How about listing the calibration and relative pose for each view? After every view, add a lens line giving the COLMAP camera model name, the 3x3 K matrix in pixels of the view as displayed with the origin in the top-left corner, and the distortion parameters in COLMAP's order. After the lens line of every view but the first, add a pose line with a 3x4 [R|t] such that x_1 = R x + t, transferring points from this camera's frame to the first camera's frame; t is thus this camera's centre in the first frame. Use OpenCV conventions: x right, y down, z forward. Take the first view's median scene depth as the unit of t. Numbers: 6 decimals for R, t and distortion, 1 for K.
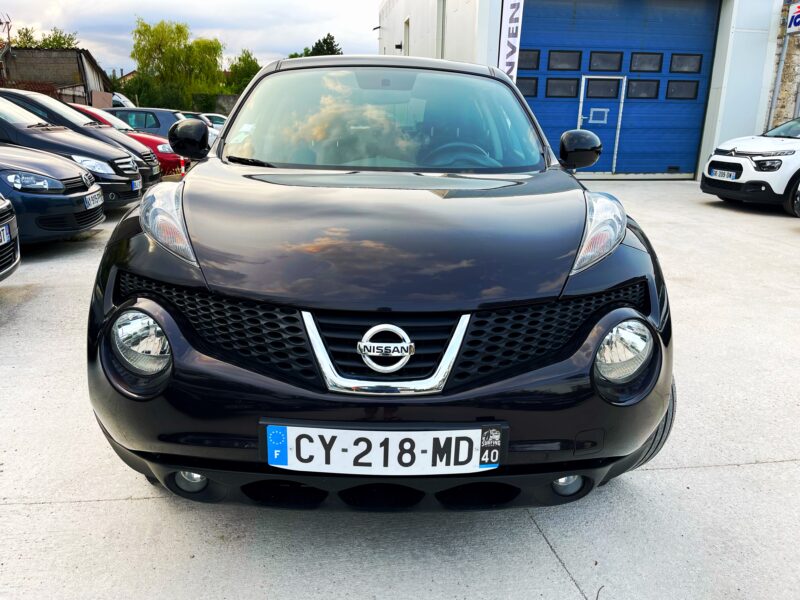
lens RADIAL K [[611.9, 0, 395.1], [0, 611.9, 290.7], [0, 0, 1]] dist [0.064027, -0.101319]
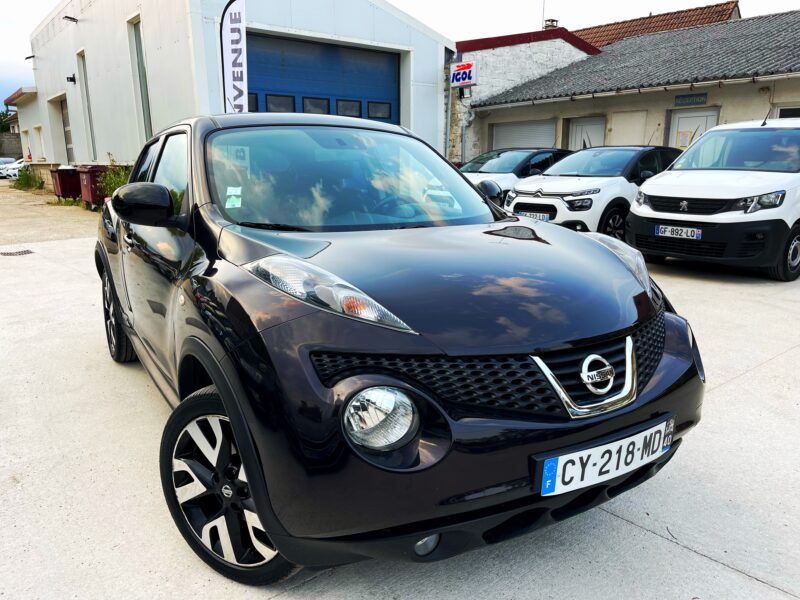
lens RADIAL K [[611.9, 0, 395.1], [0, 611.9, 290.7], [0, 0, 1]] dist [0.064027, -0.101319]
pose [[0.858491, -0.120842, 0.498388, -0.949167], [0.146502, 0.989131, -0.012523, -0.114480], [-0.491458, 0.083766, 0.866864, 0.117848]]
